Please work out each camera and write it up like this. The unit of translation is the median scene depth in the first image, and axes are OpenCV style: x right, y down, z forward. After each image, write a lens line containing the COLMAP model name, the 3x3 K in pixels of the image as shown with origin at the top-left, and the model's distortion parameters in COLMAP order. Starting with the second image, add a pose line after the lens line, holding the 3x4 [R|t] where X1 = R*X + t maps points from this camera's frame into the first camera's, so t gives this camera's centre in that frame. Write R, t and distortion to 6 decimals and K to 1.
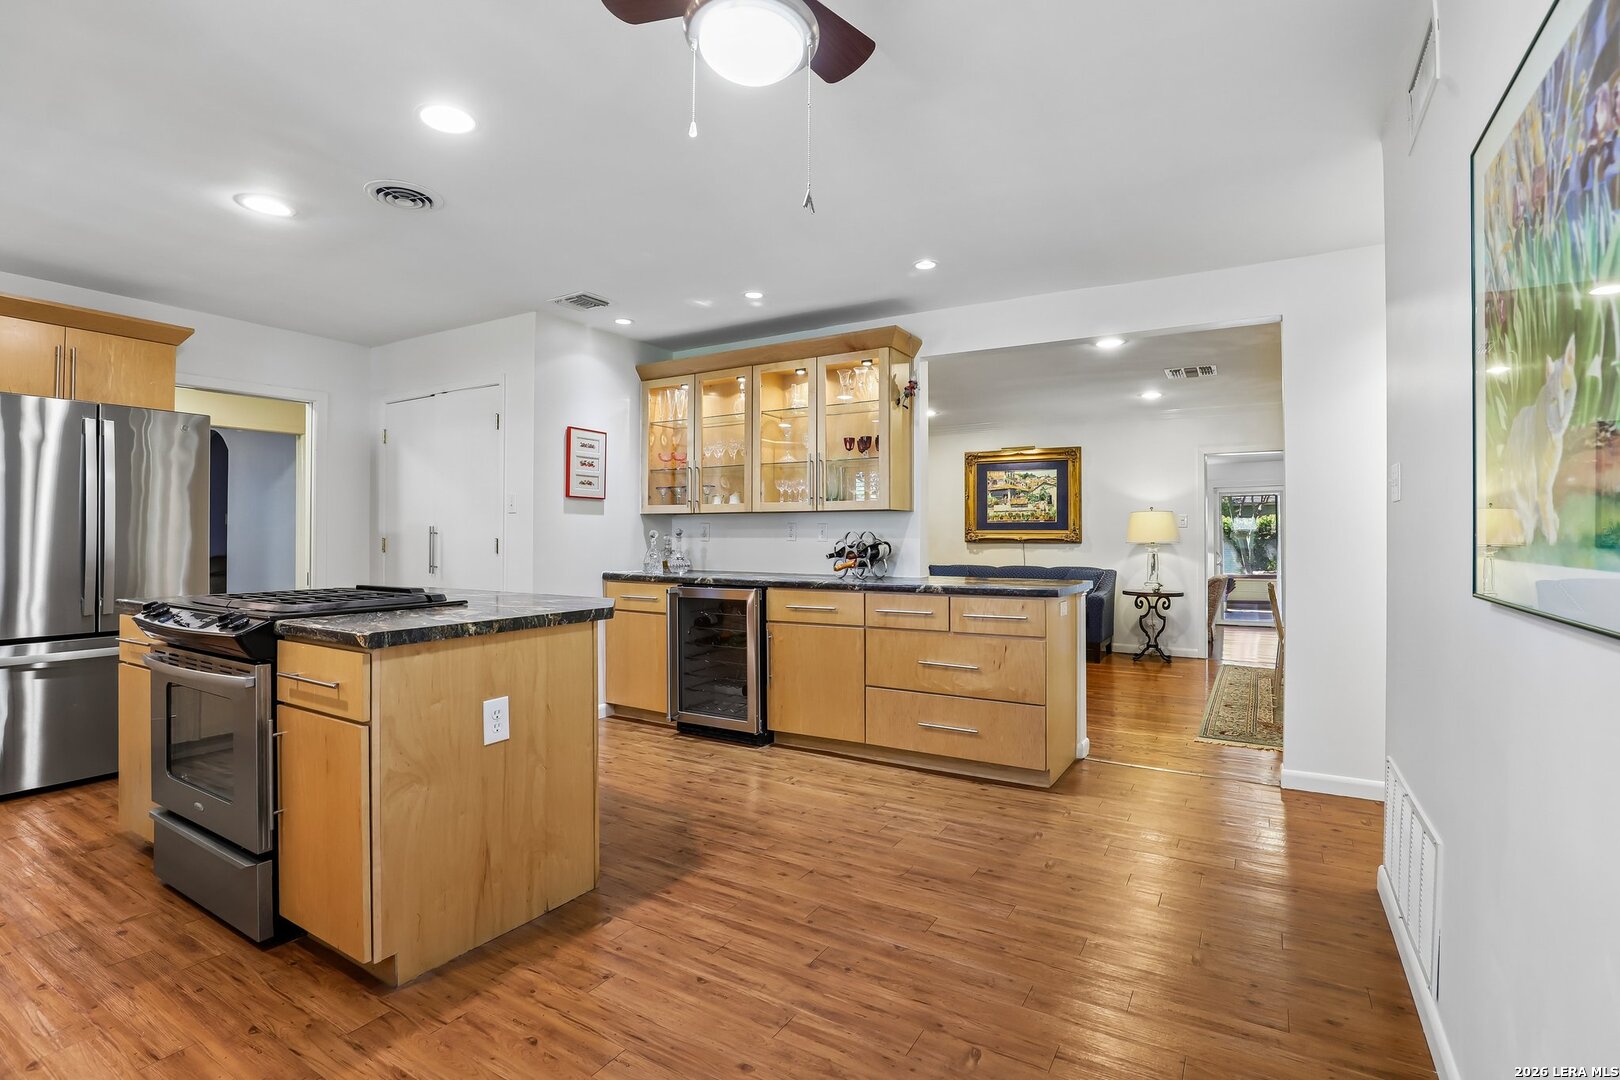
lens RADIAL K [[754.6, 0, 820.6], [0, 754.6, 531.7], [0, 0, 1]] dist [-0.031691, 0.005586]
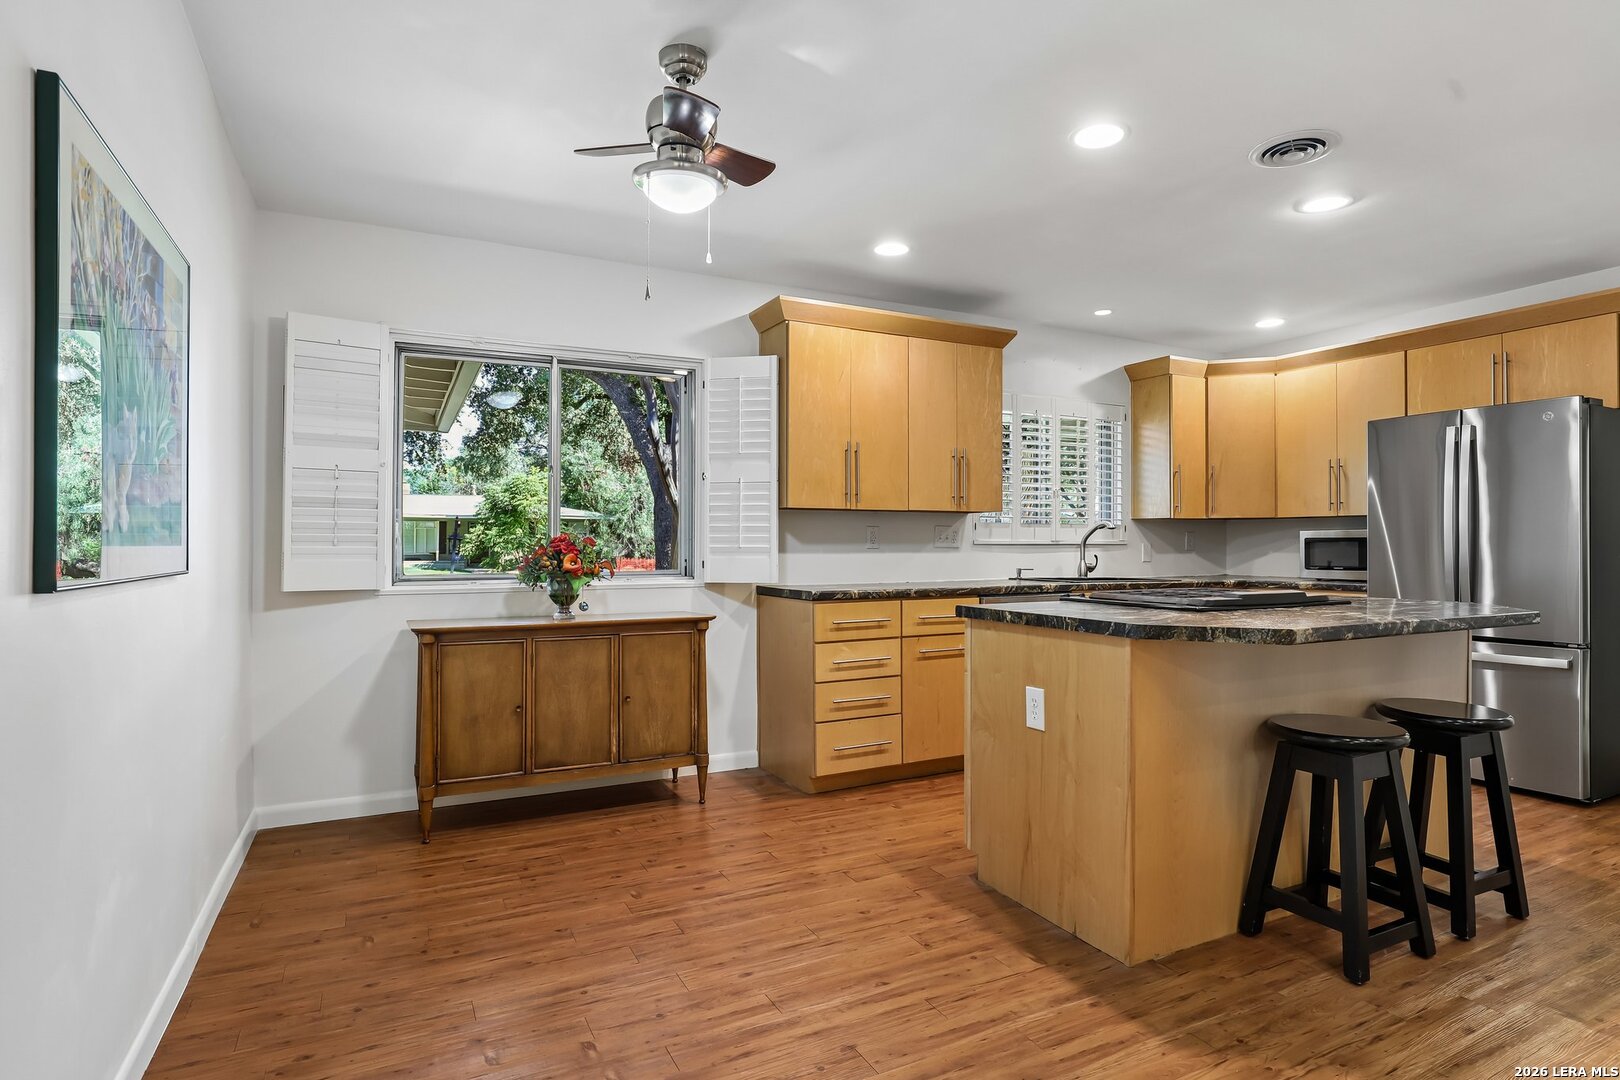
lens RADIAL K [[861.1, 0, 825.1], [0, 861.1, 542.3], [0, 0, 1]] dist [-0.015068, 0.000962]
pose [[-0.526574, -0.004651, -0.850116, 0.413958], [0.002241, 0.999974, -0.006859, 0.012546], [0.850126, -0.005517, -0.526550, 0.751340]]
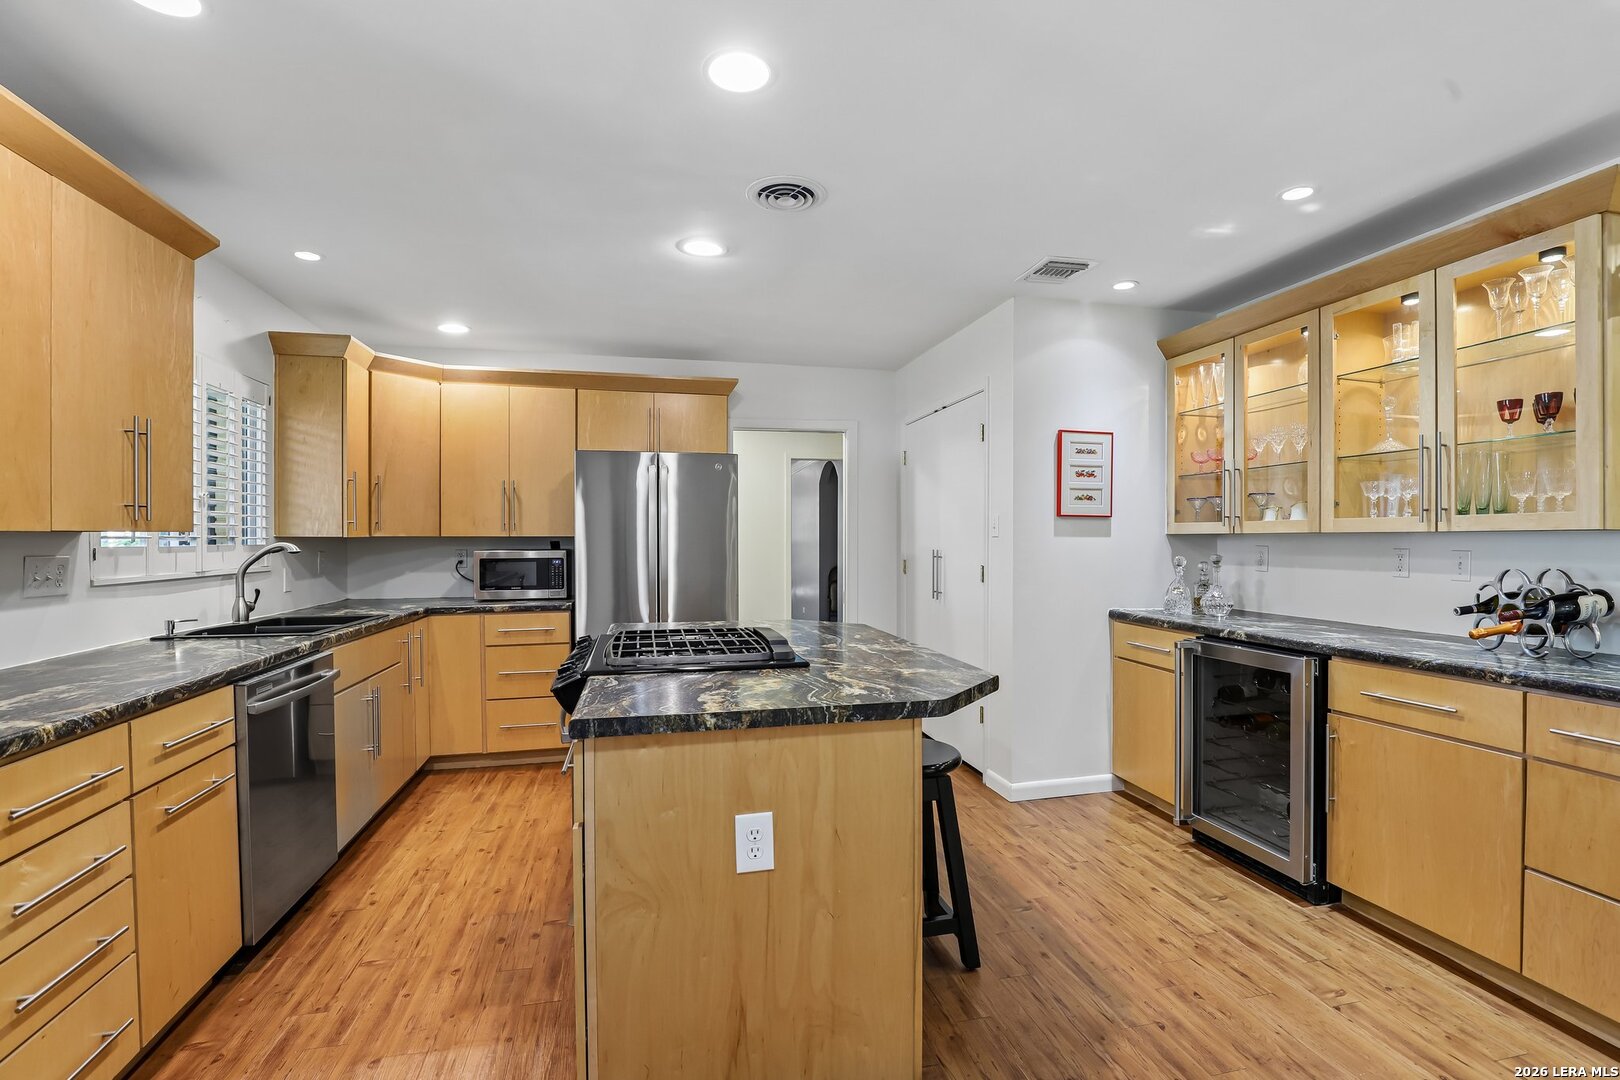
lens RADIAL K [[754.6, 0, 825.9], [0, 754.6, 544.4], [0, 0, 1]] dist [-0.031691, 0.005586]
pose [[0.696730, 0.002899, -0.717328, 0.084926], [0.006309, 0.999928, 0.010169, -0.029510], [0.717306, -0.011611, 0.696662, 0.285652]]
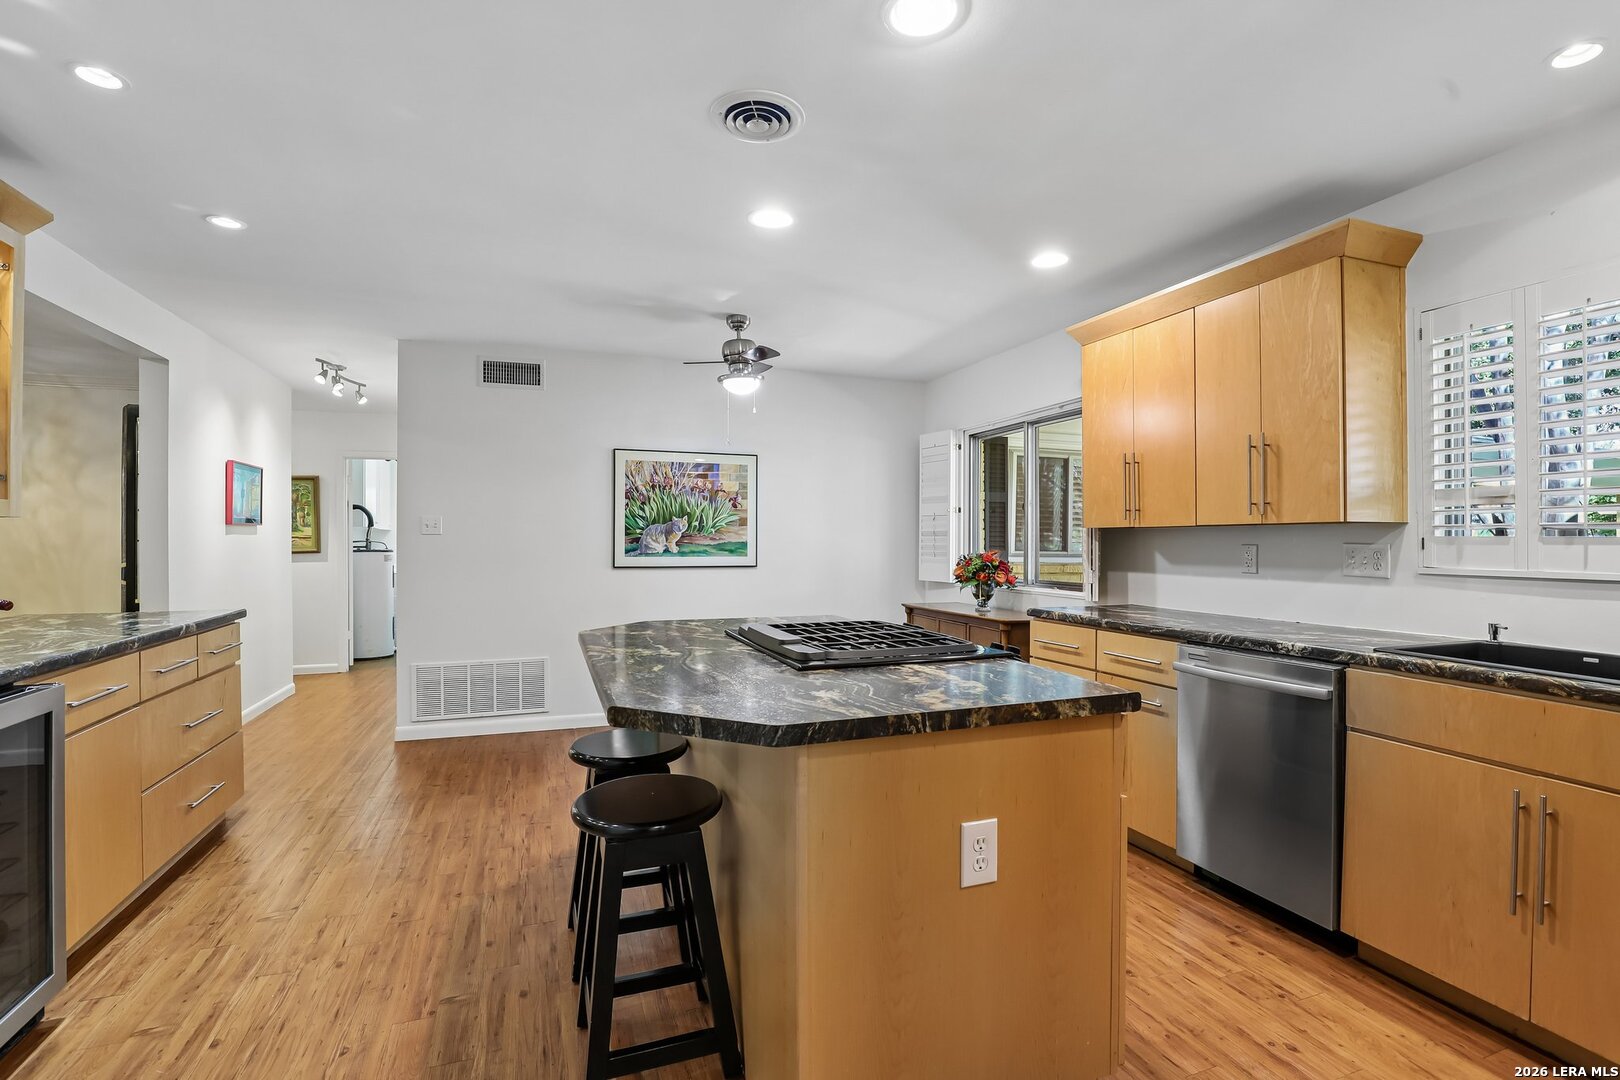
lens RADIAL K [[754.6, 0, 812.8], [0, 754.6, 541.6], [0, 0, 1]] dist [-0.031691, 0.005586]
pose [[-0.774455, -0.004255, 0.632615, -0.769650], [-0.007201, 0.999972, -0.002090, -0.015297], [-0.632589, -0.006174, -0.774463, 1.099293]]
